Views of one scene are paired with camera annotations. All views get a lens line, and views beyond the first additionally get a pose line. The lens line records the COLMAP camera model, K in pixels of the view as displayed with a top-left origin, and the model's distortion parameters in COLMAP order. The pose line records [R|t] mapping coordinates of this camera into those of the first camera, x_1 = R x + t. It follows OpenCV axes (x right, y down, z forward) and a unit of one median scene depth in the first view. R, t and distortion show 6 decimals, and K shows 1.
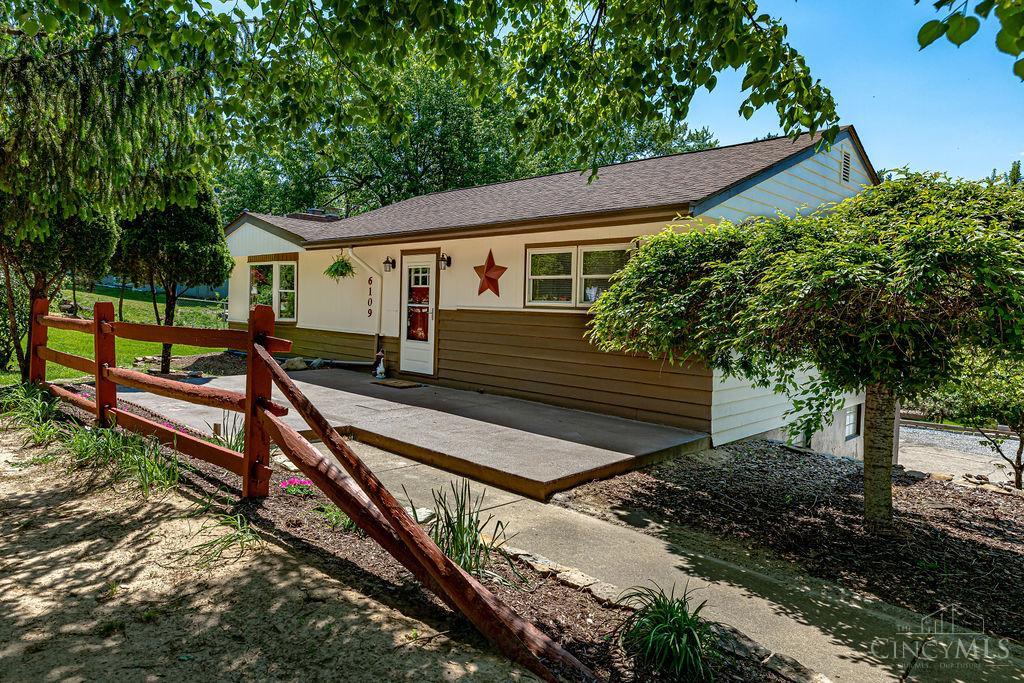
lens RADIAL K [[642.8, 0, 512.0], [0, 642.8, 341.5], [0, 0, 1]] dist [0.004941, 0.006131]
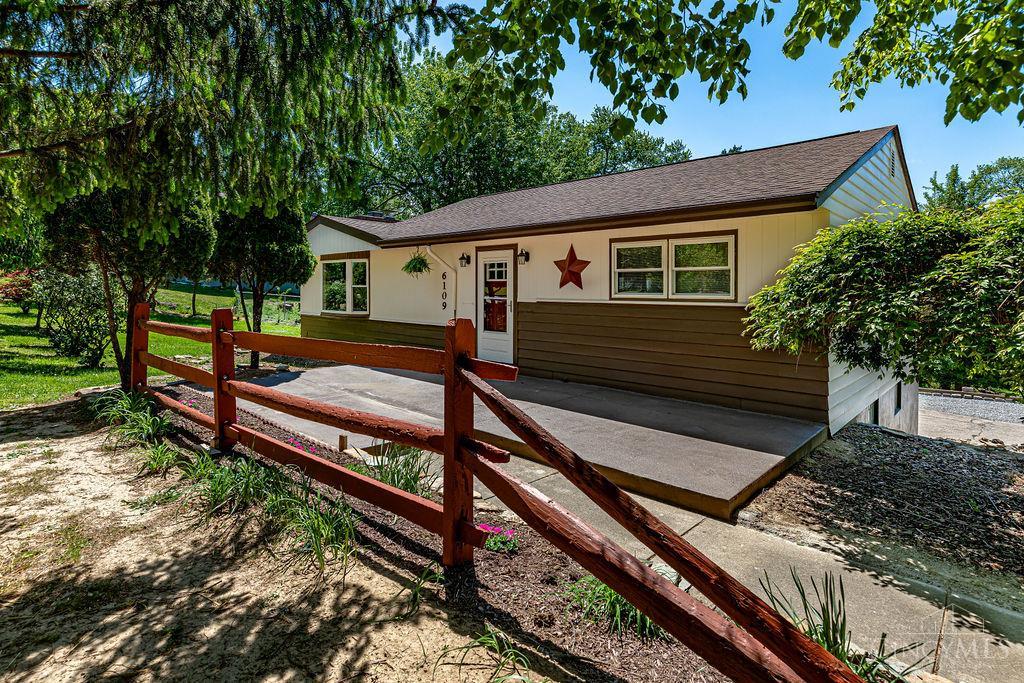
lens RADIAL K [[513.7, 0, 516.0], [0, 513.7, 310.2], [0, 0, 1]] dist [-0.000139, -0.000856]
pose [[0.999205, -0.021764, 0.033417, -0.164044], [0.022293, 0.999630, -0.015558, -0.026470], [-0.033066, 0.016290, 0.999320, 0.175295]]
